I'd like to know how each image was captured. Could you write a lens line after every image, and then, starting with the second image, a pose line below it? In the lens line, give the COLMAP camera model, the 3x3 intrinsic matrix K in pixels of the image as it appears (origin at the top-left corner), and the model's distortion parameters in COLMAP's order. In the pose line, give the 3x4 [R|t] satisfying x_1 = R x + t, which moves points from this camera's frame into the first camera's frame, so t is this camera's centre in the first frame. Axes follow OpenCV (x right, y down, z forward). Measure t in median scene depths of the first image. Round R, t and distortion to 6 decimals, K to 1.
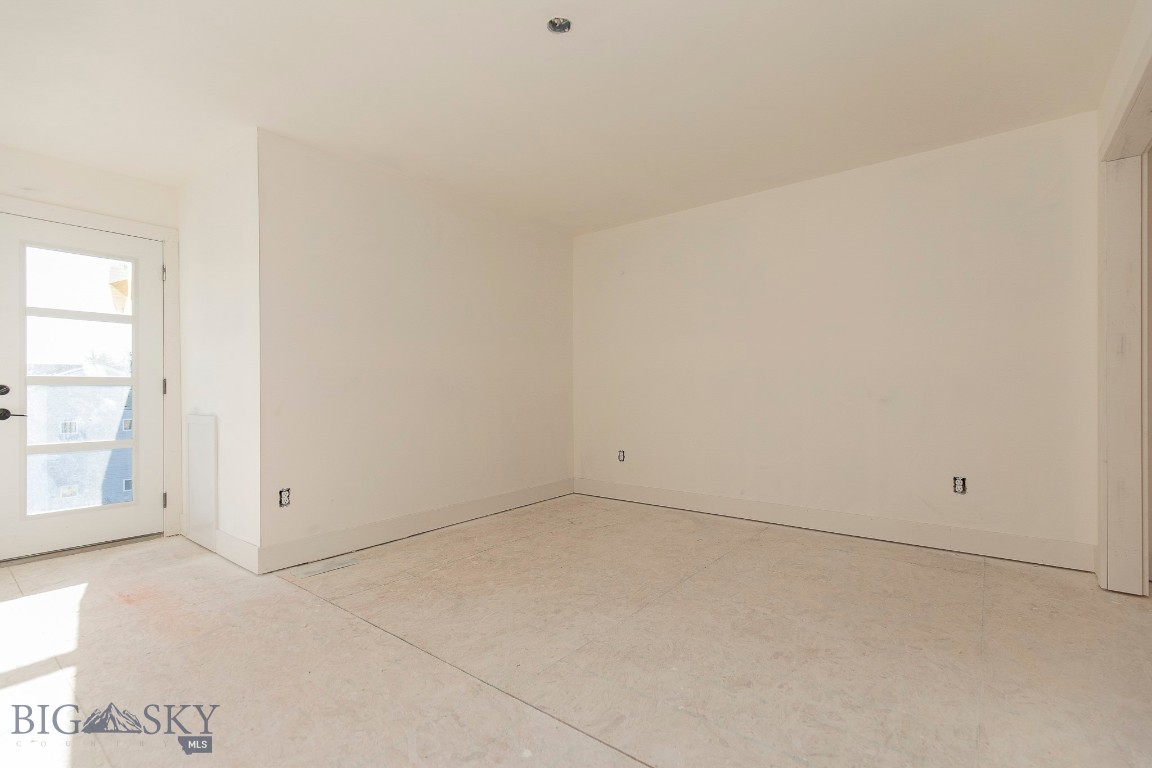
lens RADIAL K [[514.1, 0, 578.3], [0, 514.1, 390.1], [0, 0, 1]] dist [0.005937, -0.000678]
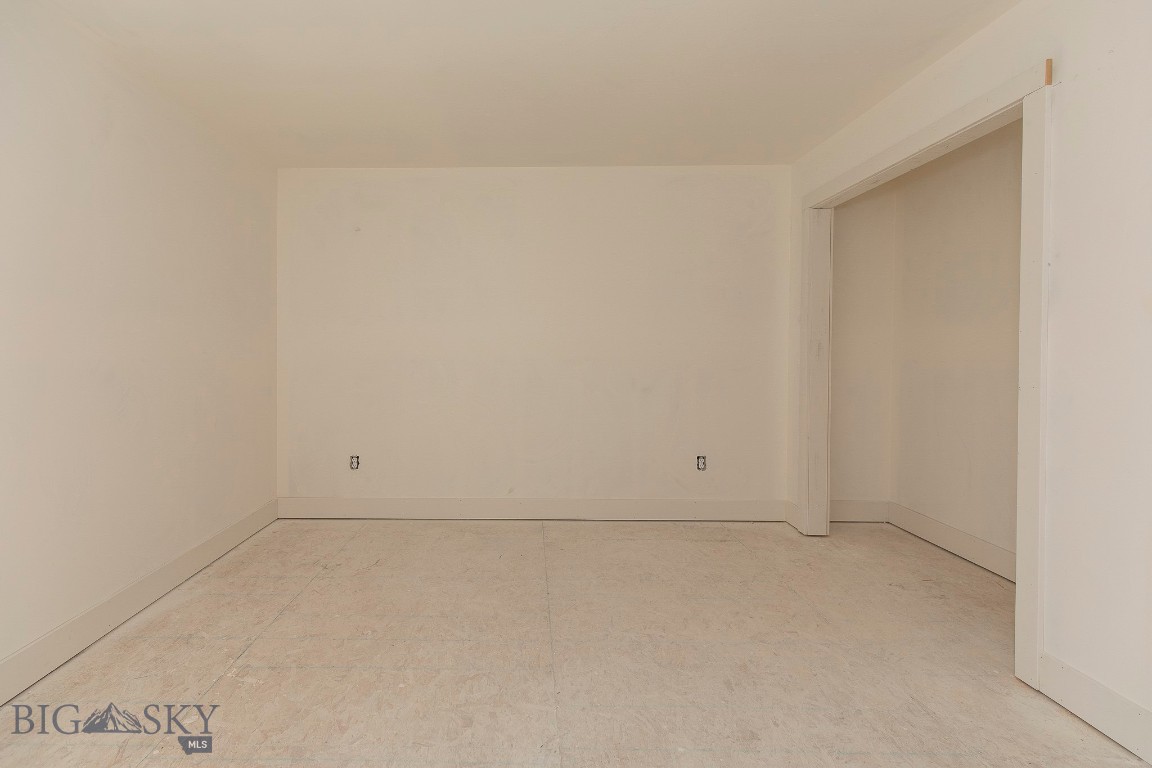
lens RADIAL K [[553.2, 0, 576.0], [0, 553.2, 366.3], [0, 0, 1]] dist [0.008821, -0.000298]
pose [[0.799139, 0.000452, 0.601147, -0.278348], [-0.005759, 0.999960, 0.006903, -0.046424], [-0.601119, -0.008978, 0.799109, 0.224487]]
